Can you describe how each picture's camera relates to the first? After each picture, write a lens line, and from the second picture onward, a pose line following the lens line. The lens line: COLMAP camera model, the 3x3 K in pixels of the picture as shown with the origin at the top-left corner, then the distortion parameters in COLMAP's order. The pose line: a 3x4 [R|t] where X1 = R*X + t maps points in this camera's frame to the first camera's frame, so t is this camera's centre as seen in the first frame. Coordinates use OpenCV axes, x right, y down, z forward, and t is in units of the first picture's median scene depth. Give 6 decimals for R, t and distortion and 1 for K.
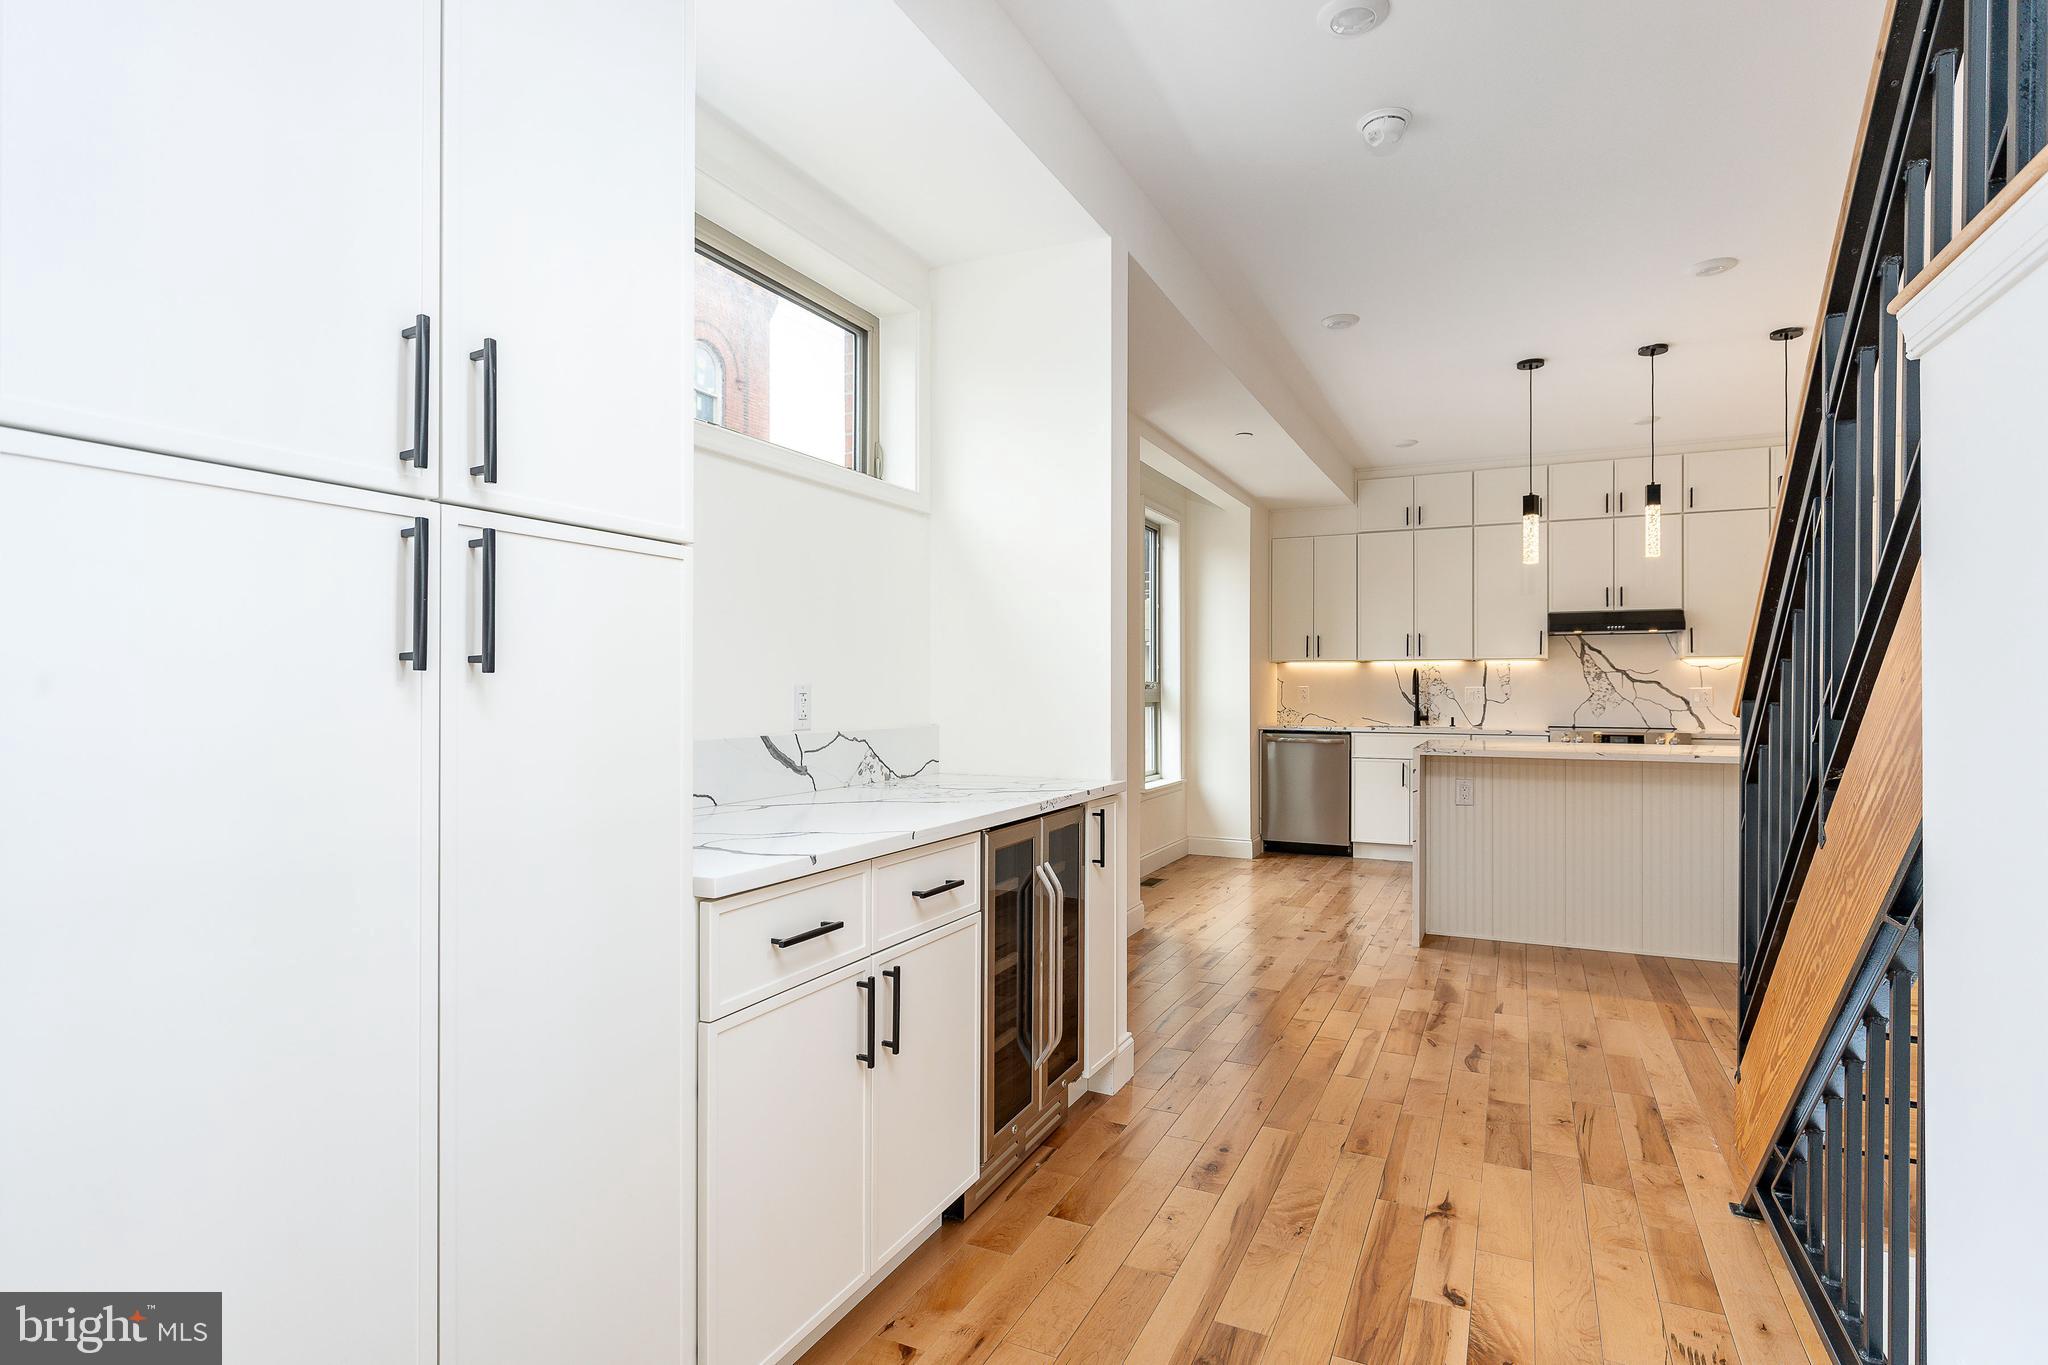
lens RADIAL K [[1028.8, 0, 1031.8], [0, 1028.8, 693.3], [0, 0, 1]] dist [-0.001656, -0.000115]
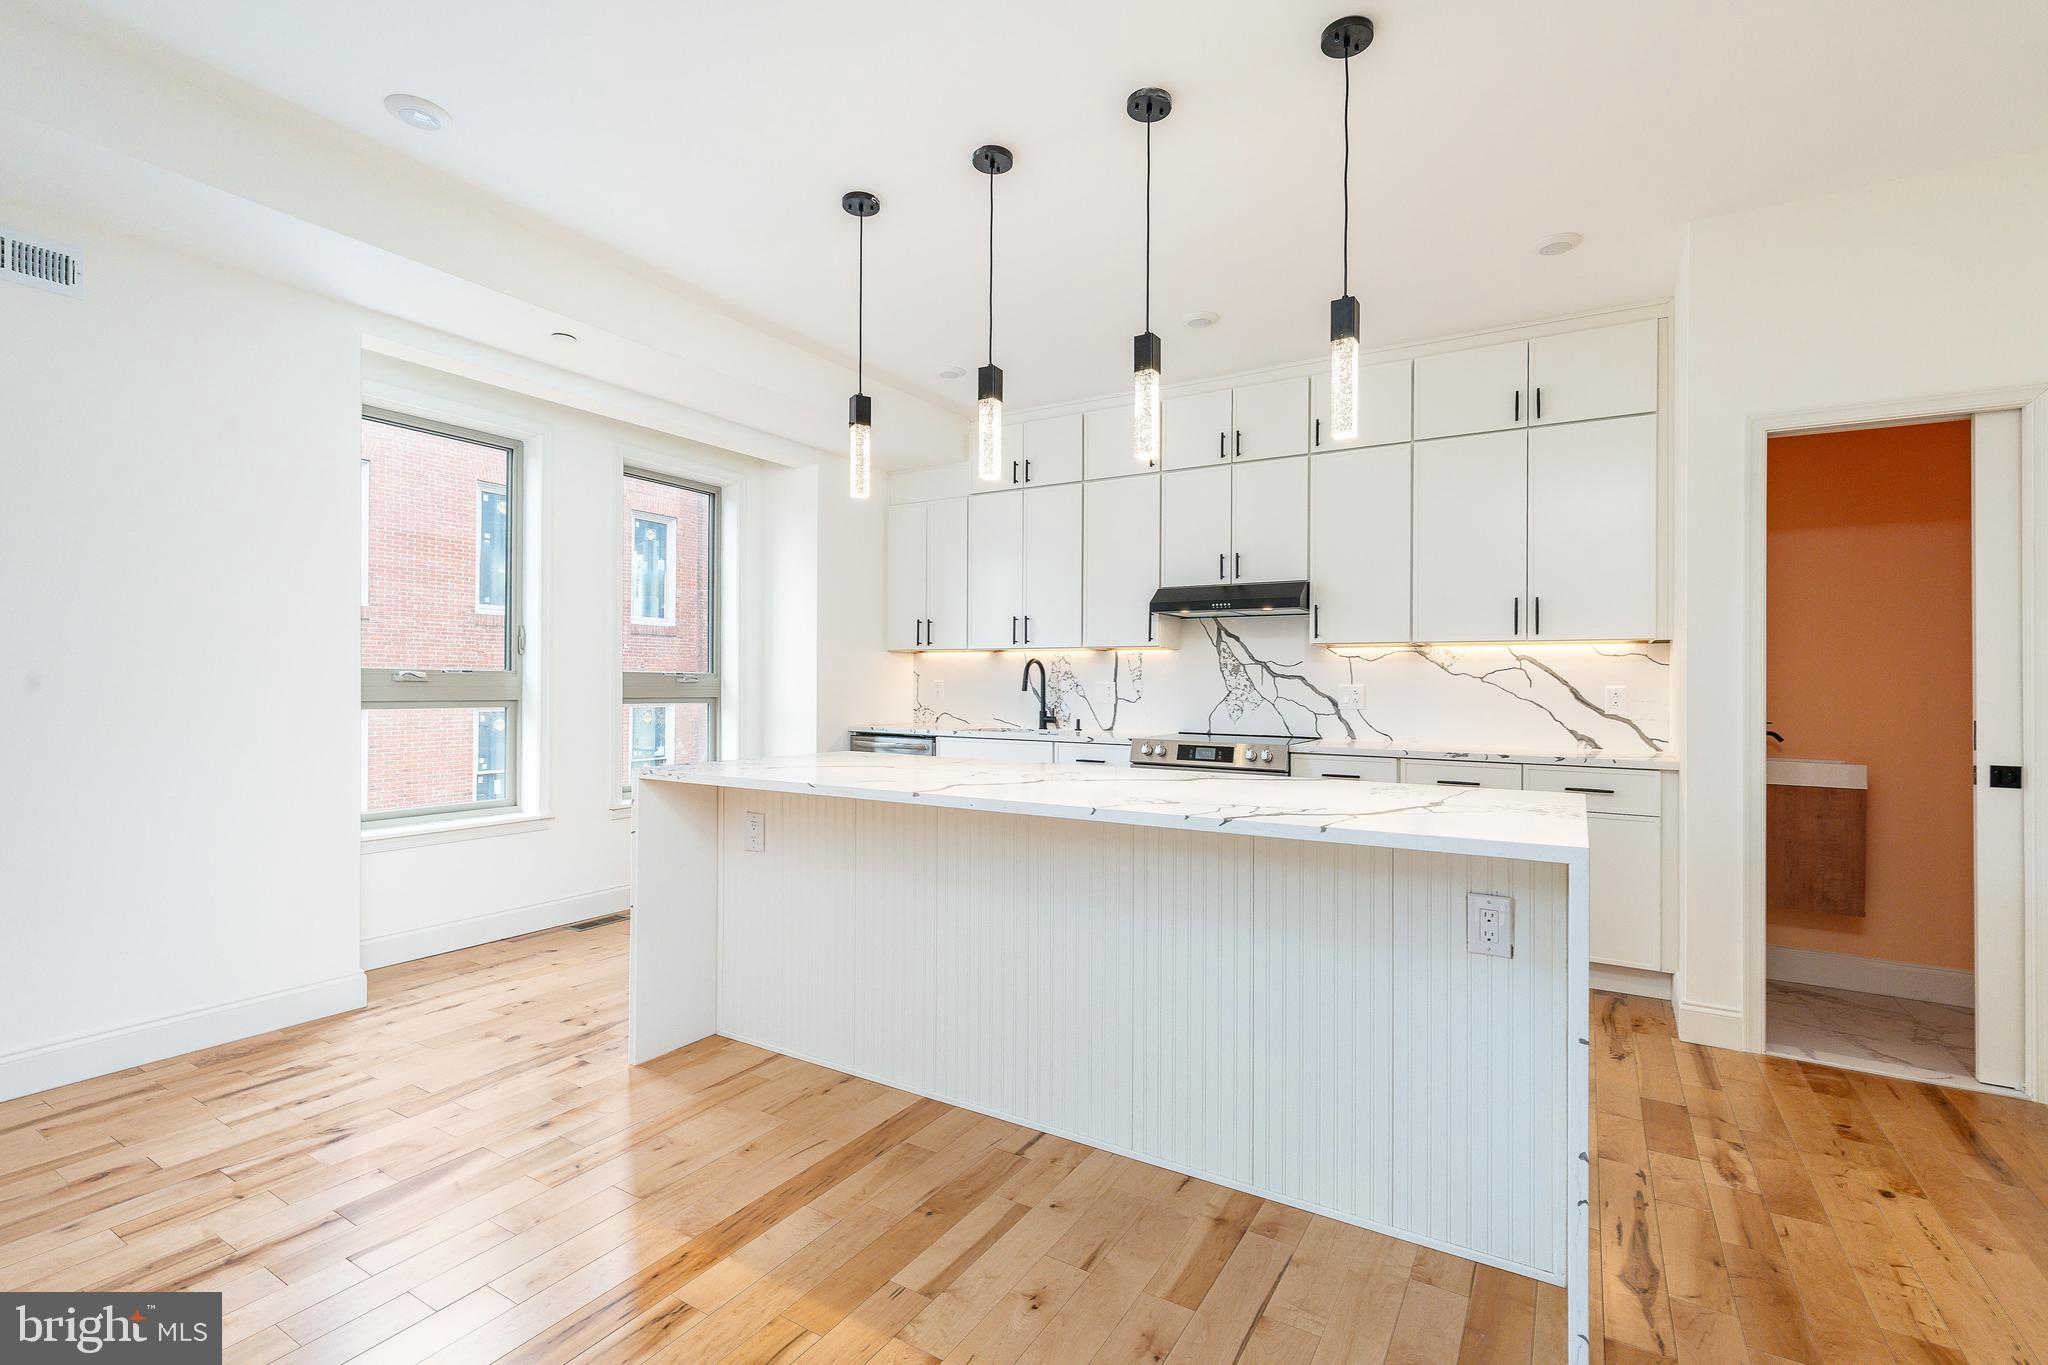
lens RADIAL K [[913.2, 0, 1028.0], [0, 913.2, 685.4], [0, 0, 1]] dist [0.006482, -0.000766]
pose [[0.994238, 0.006933, -0.106967, 1.006918], [-0.007093, 0.999974, -0.001118, -0.005636], [0.106957, 0.001870, 0.994262, 0.621938]]
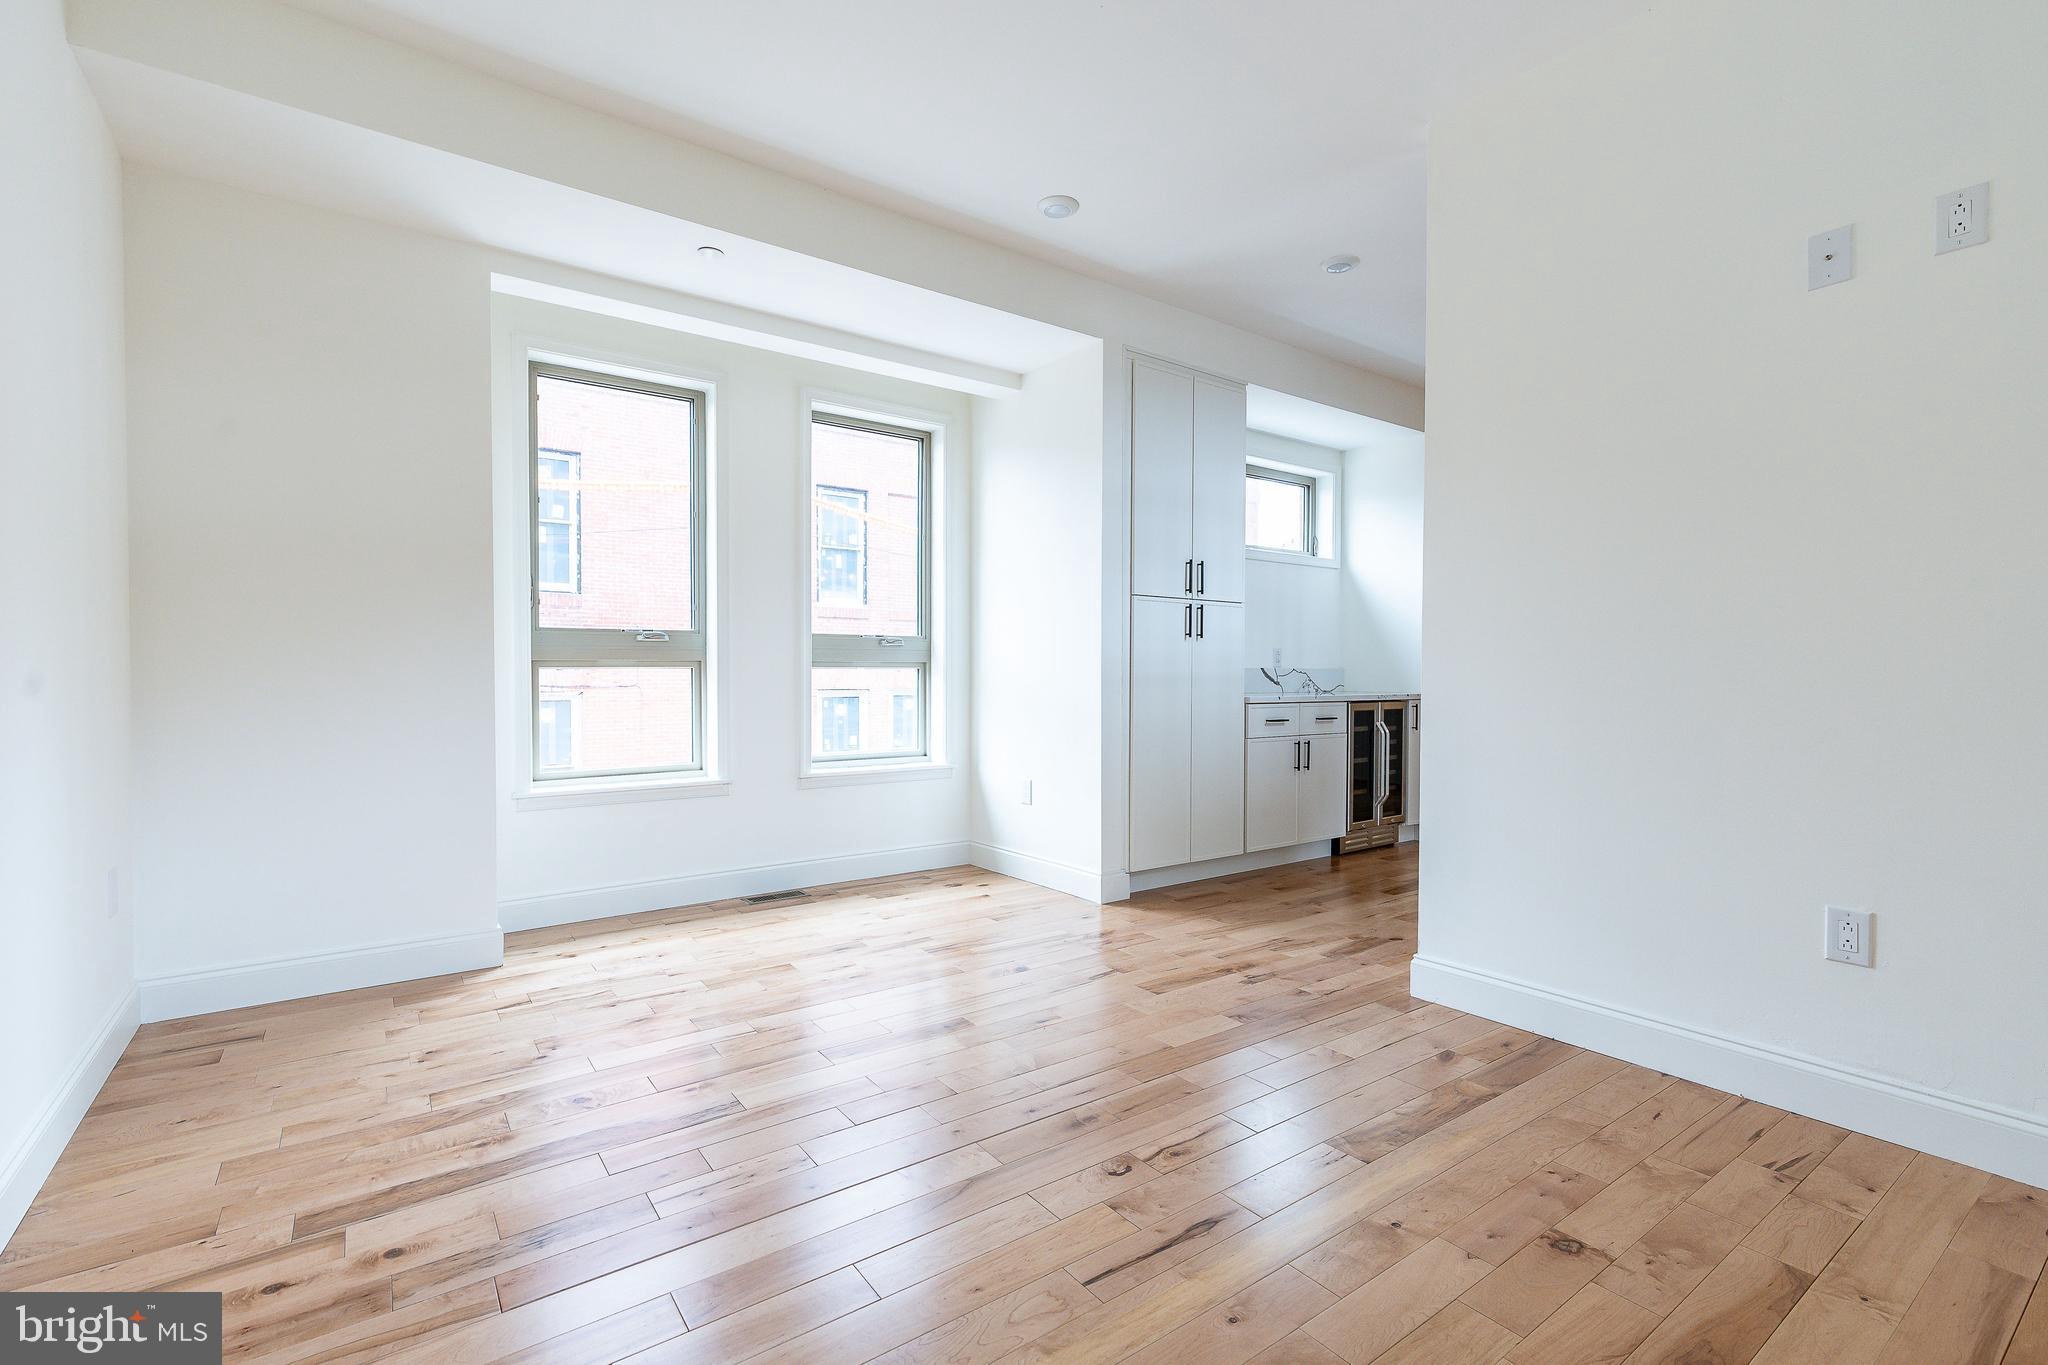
lens RADIAL K [[913.2, 0, 1028.0], [0, 913.2, 685.4], [0, 0, 1]] dist [0.006482, -0.000766]
pose [[0.880468, 0.008072, -0.474036, 0.226771], [-0.005832, 0.999964, 0.006196, 0.055914], [0.474069, -0.002691, 0.880483, -0.953375]]
